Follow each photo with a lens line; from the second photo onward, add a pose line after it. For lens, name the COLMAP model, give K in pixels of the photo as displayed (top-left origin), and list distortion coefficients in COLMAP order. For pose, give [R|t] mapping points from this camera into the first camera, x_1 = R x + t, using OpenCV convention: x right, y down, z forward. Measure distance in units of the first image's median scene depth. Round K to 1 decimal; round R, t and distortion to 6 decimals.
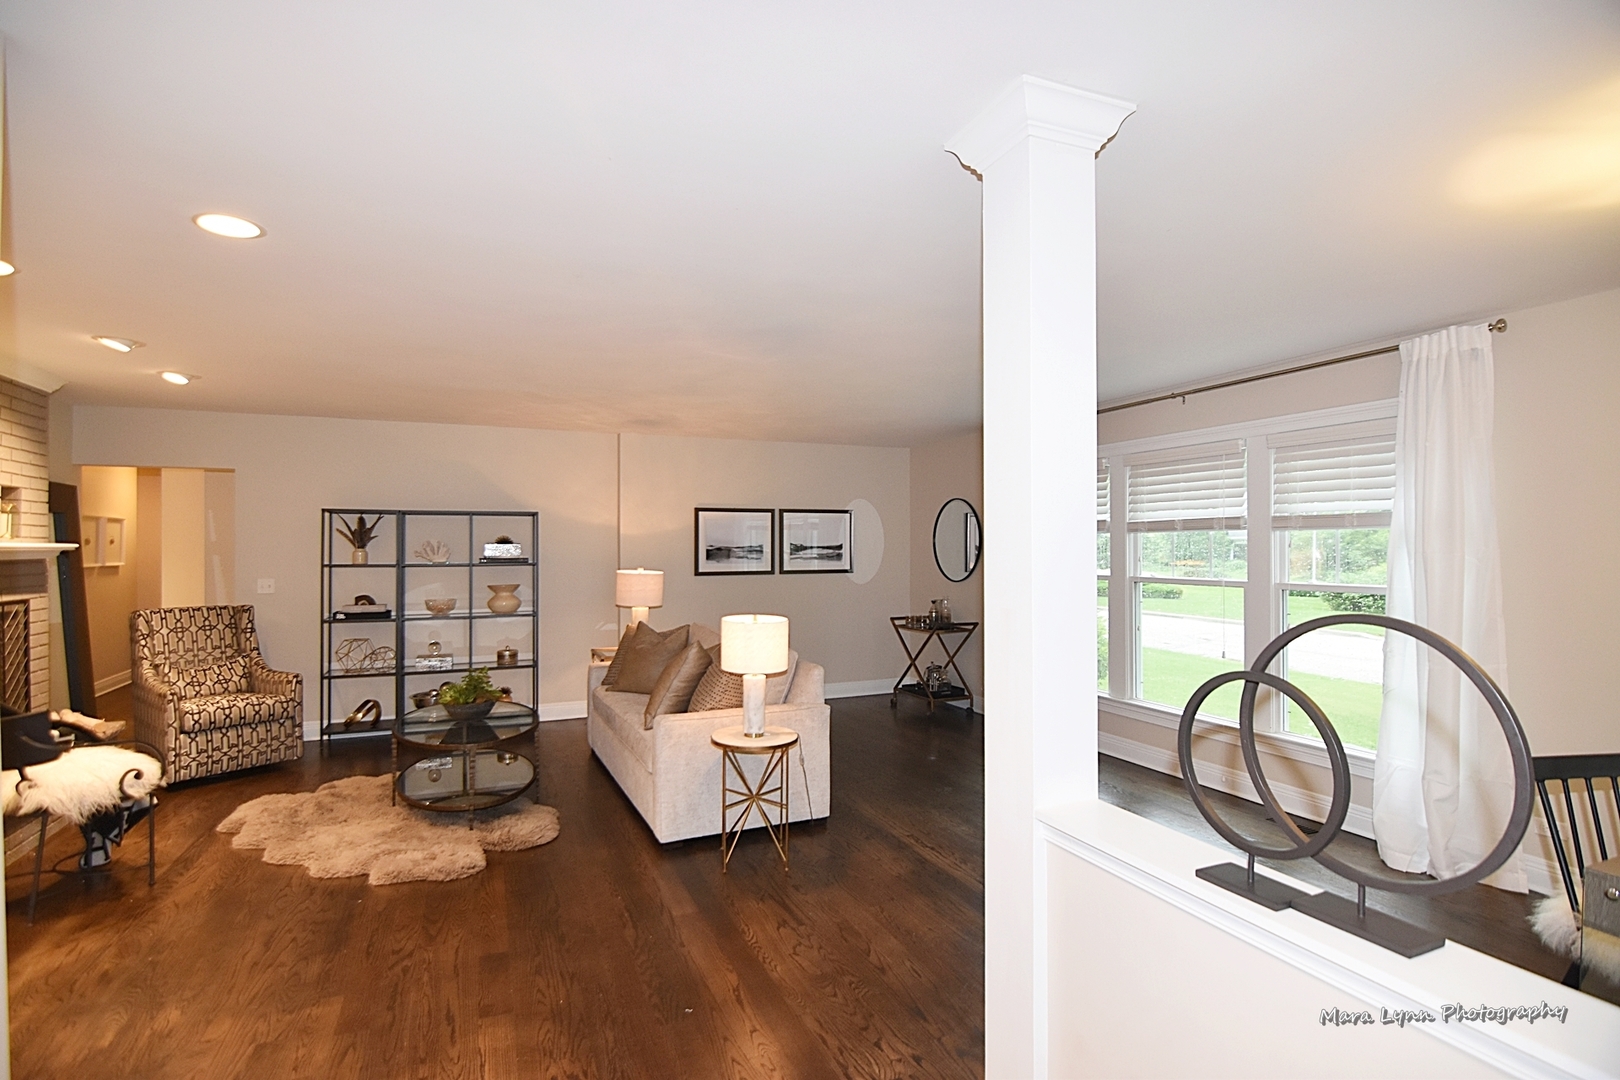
lens RADIAL K [[800.2, 0, 810.0], [0, 800.2, 540.0], [0, 0, 1]] dist [0.001308, 0.000167]
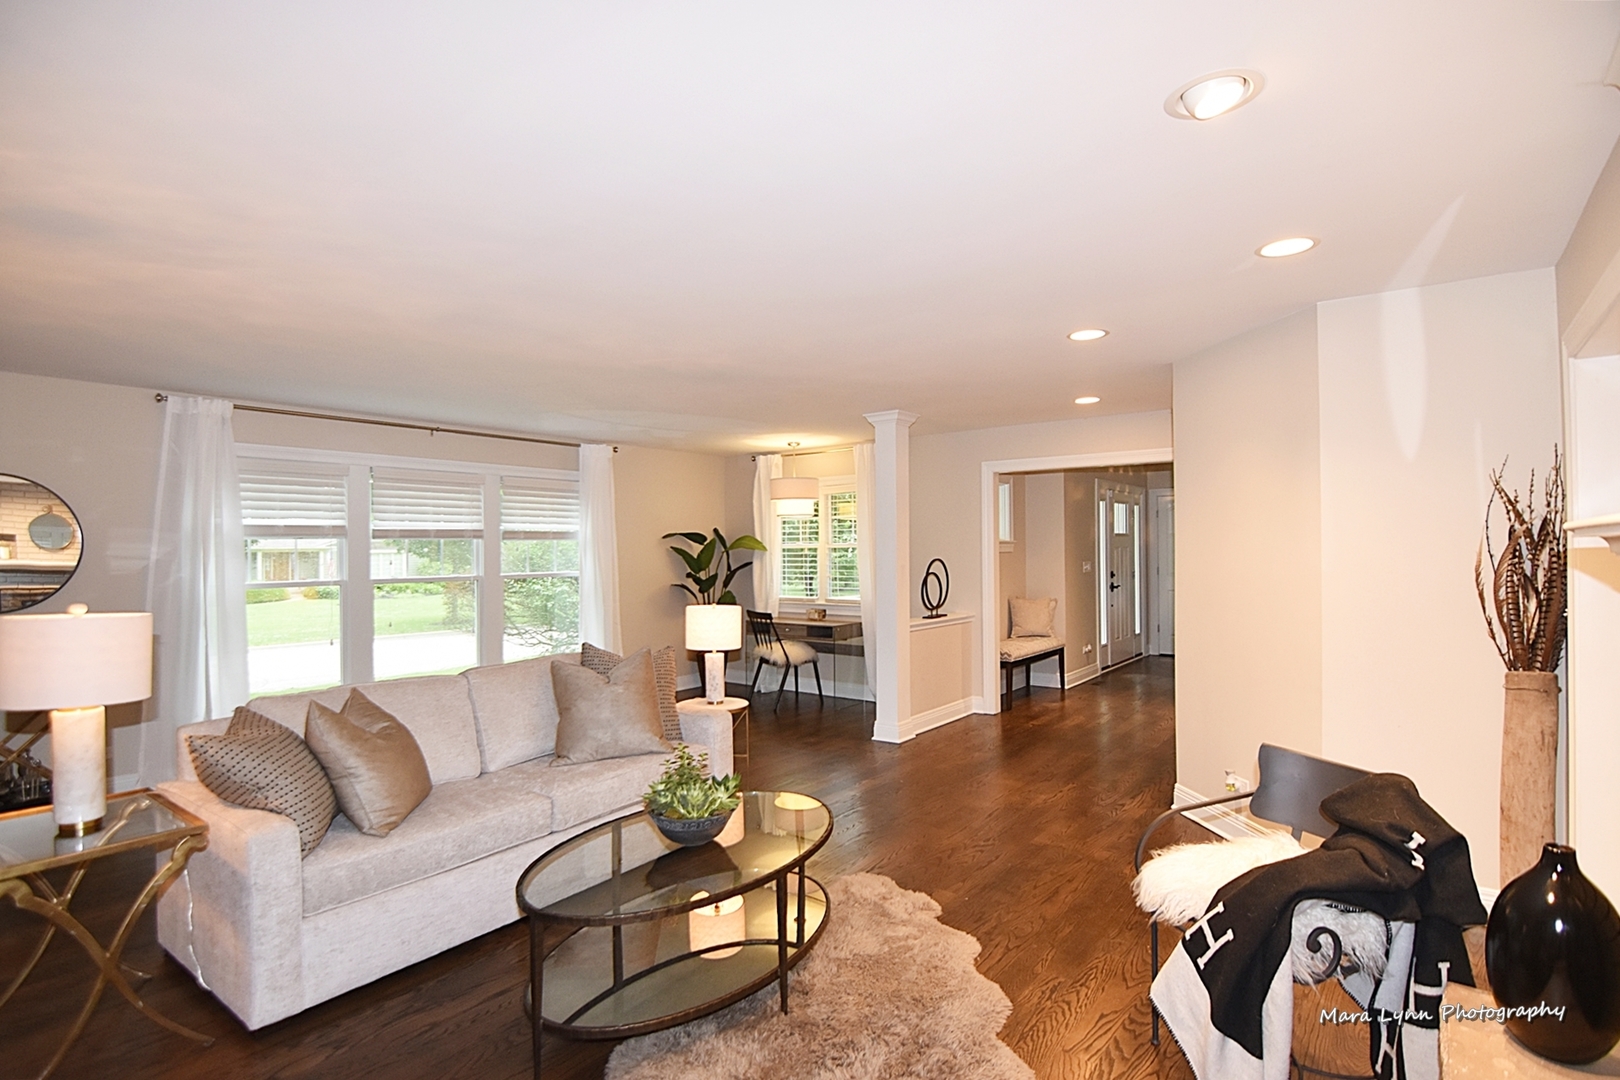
lens RADIAL K [[800.2, 0, 810.0], [0, 800.2, 540.0], [0, 0, 1]] dist [0.001308, 0.000167]
pose [[-0.501224, 0.025935, 0.864929, -1.003910], [0.018682, 0.999642, -0.019148, 0.026840], [-0.865116, 0.006561, -0.501529, 1.256105]]
